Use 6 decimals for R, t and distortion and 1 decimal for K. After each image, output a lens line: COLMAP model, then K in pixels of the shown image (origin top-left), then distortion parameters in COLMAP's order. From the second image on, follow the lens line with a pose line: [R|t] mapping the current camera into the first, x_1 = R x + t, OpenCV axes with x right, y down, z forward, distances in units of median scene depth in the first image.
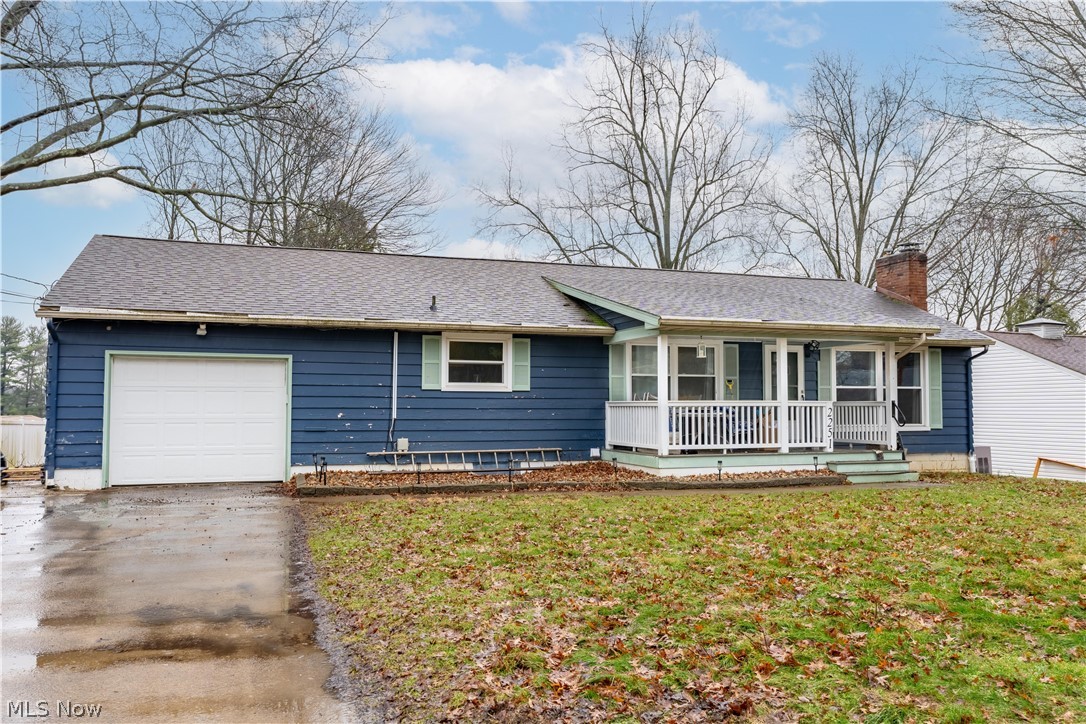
lens RADIAL K [[890.5, 0, 543.2], [0, 890.5, 363.8], [0, 0, 1]] dist [-0.004537, -0.010627]
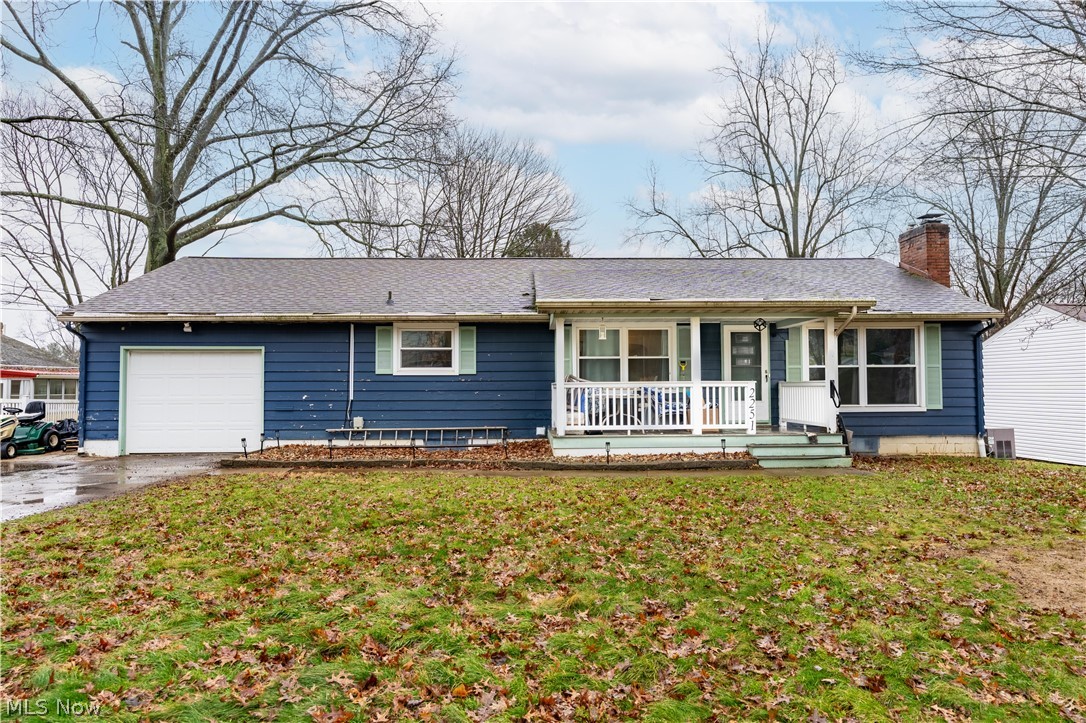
lens RADIAL K [[709.8, 0, 541.2], [0, 709.8, 359.9], [0, 0, 1]] dist [-0.004851, 0.000926]
pose [[0.952172, -0.017751, -0.305047, 0.333077], [0.020928, 0.999755, 0.007148, 0.008502], [0.304845, -0.013190, 0.952311, 0.197477]]
